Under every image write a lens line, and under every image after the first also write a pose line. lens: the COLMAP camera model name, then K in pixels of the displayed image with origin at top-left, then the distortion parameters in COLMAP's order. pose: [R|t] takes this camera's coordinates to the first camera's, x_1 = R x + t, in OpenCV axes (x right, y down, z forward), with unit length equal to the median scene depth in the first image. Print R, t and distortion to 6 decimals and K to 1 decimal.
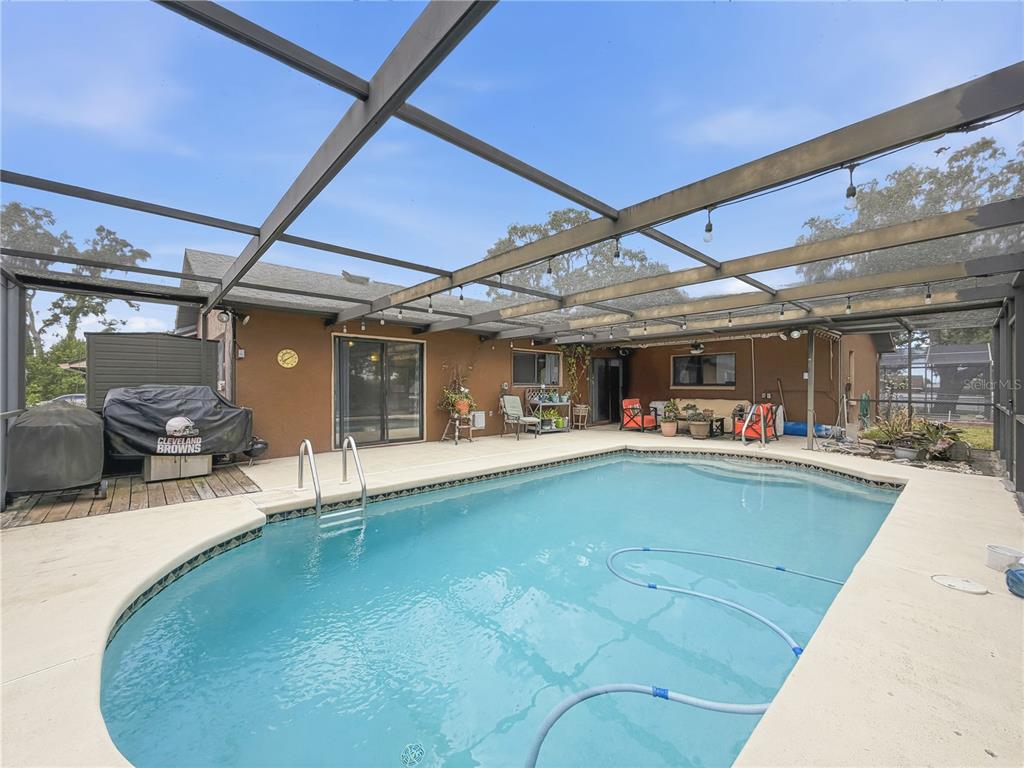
lens RADIAL K [[409.0, 0, 504.6], [0, 409.0, 379.8], [0, 0, 1]] dist [-0.001850, 0.000192]
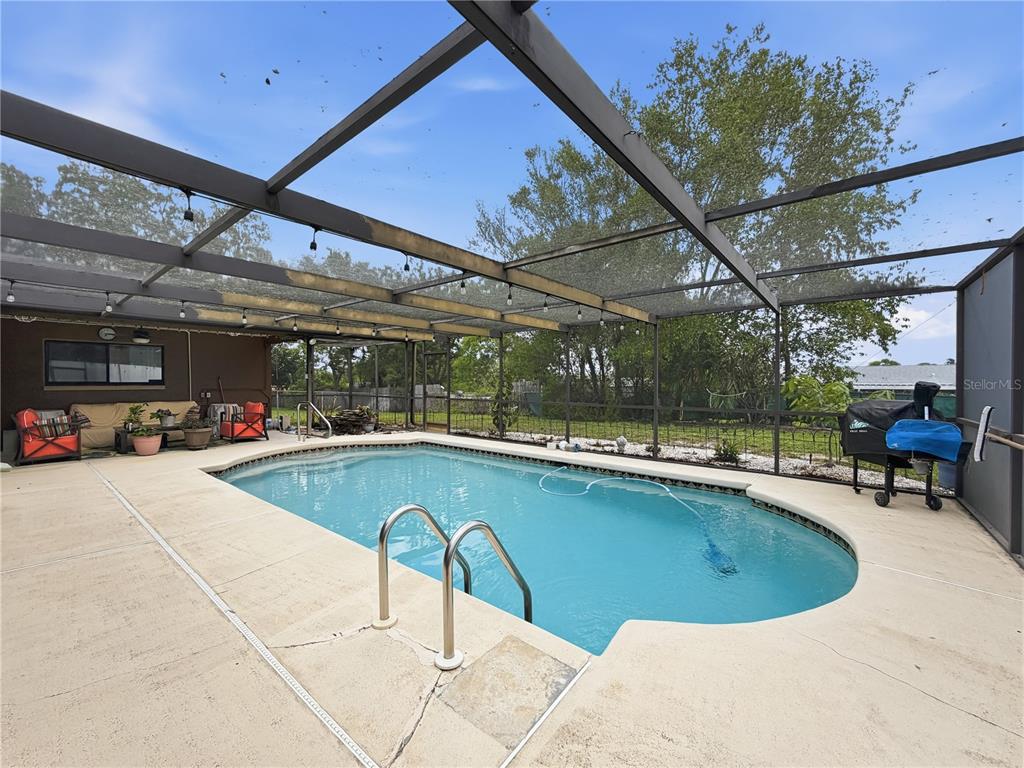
lens RADIAL K [[409.0, 0, 512.8], [0, 409.0, 385.9], [0, 0, 1]] dist [-0.001850, 0.000192]
pose [[-0.163261, -0.015211, 0.986466, -0.389665], [-0.014343, 0.999812, 0.013043, -0.004244], [-0.986479, -0.012020, -0.163448, 0.434289]]
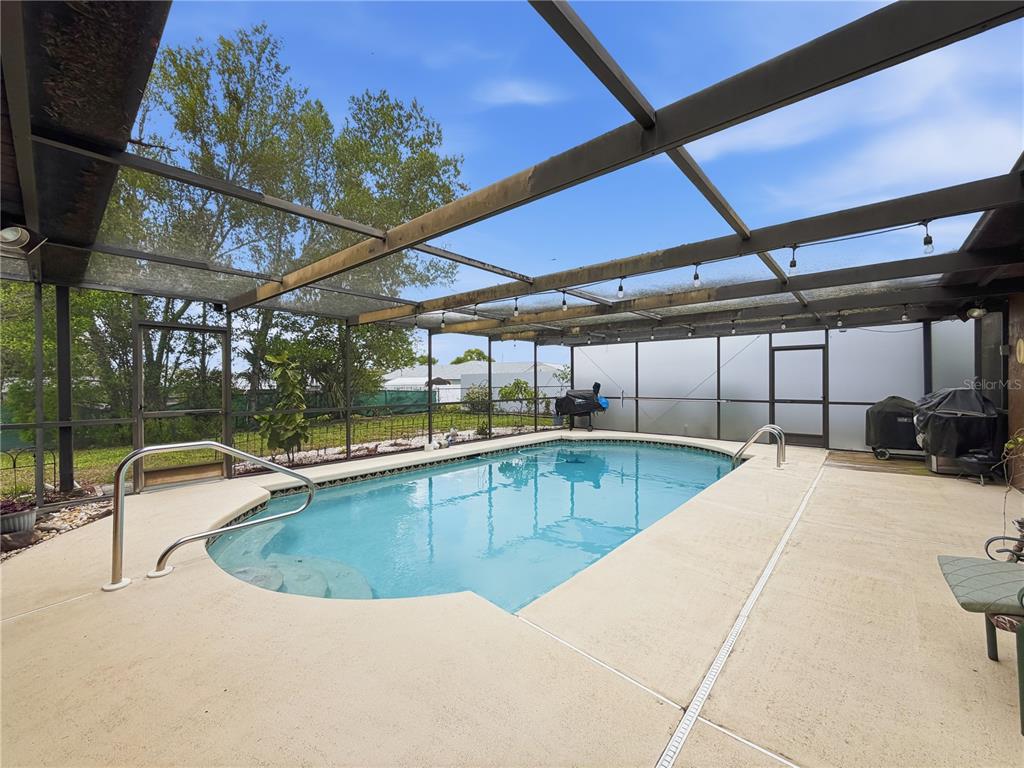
lens RADIAL K [[409.0, 0, 511.2], [0, 409.0, 379.4], [0, 0, 1]] dist [-0.001850, 0.000192]
pose [[-0.992209, -0.001917, -0.124571, 0.249892], [0.000692, 0.999781, -0.020898, 0.006811], [0.124583, -0.020822, -0.991991, 0.970872]]
